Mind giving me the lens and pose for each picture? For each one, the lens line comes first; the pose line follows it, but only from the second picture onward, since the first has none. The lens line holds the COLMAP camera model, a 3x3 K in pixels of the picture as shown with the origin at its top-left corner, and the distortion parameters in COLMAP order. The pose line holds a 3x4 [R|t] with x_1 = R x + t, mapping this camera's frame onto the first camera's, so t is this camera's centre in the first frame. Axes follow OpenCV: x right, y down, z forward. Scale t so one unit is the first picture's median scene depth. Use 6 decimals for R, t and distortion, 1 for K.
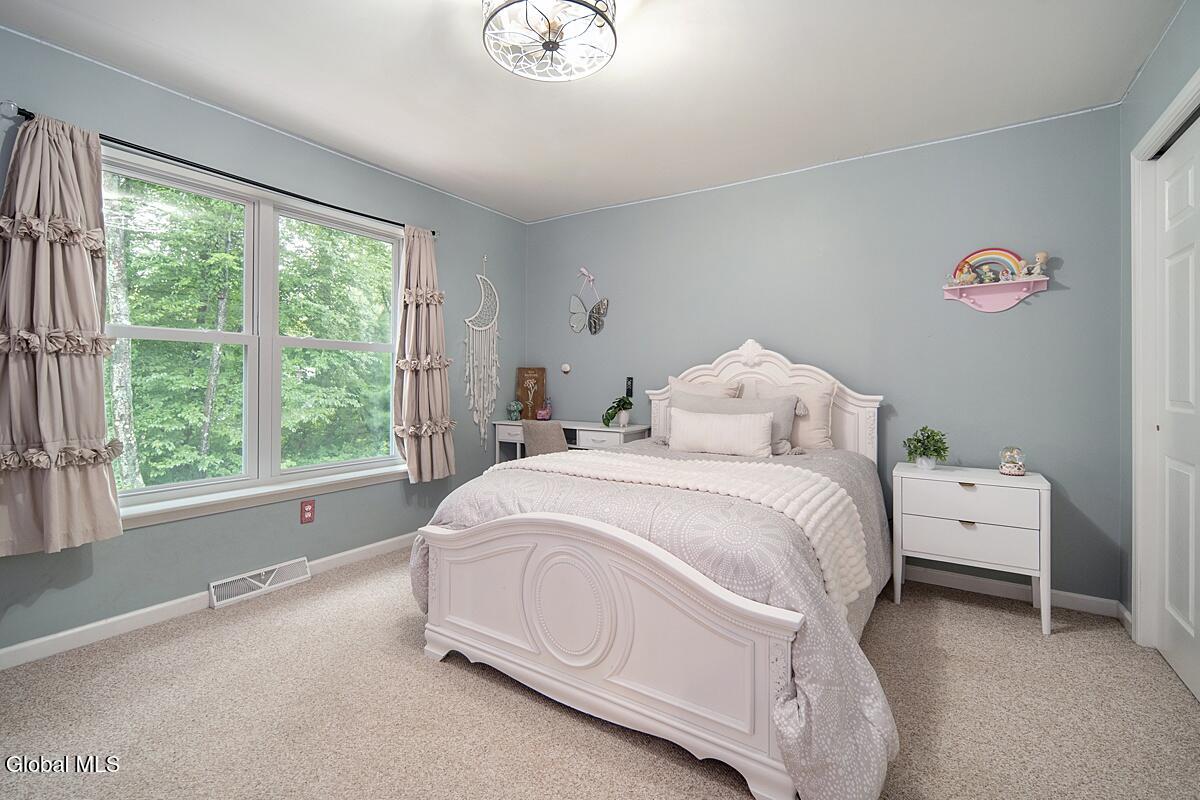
lens RADIAL K [[525.3, 0, 599.8], [0, 525.3, 380.0], [0, 0, 1]] dist [-0.000292, -0.000041]
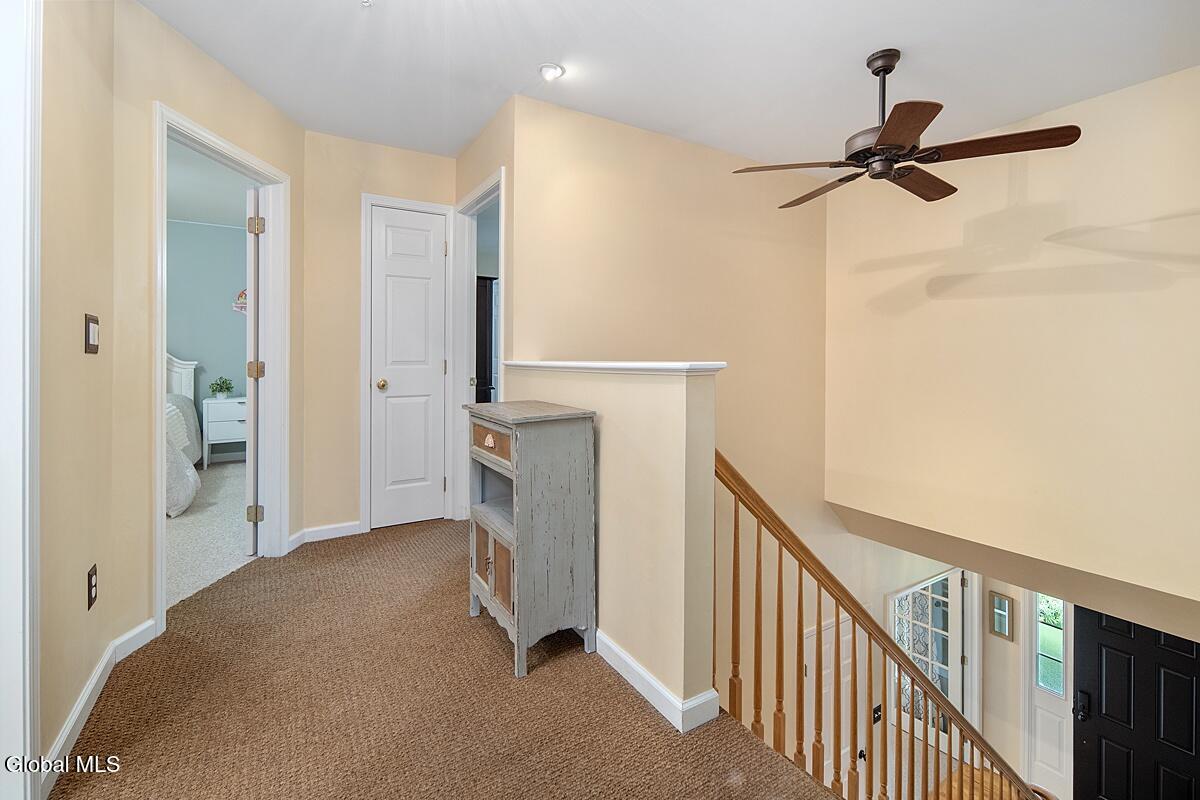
lens RADIAL K [[530.7, 0, 600.5], [0, 530.7, 358.6], [0, 0, 1]] dist [-0.000260, -0.000060]
pose [[0.422024, -0.002817, 0.906580, -0.546177], [-0.007459, 0.999951, 0.006580, -0.002017], [-0.906554, -0.009539, 0.421982, -1.057906]]
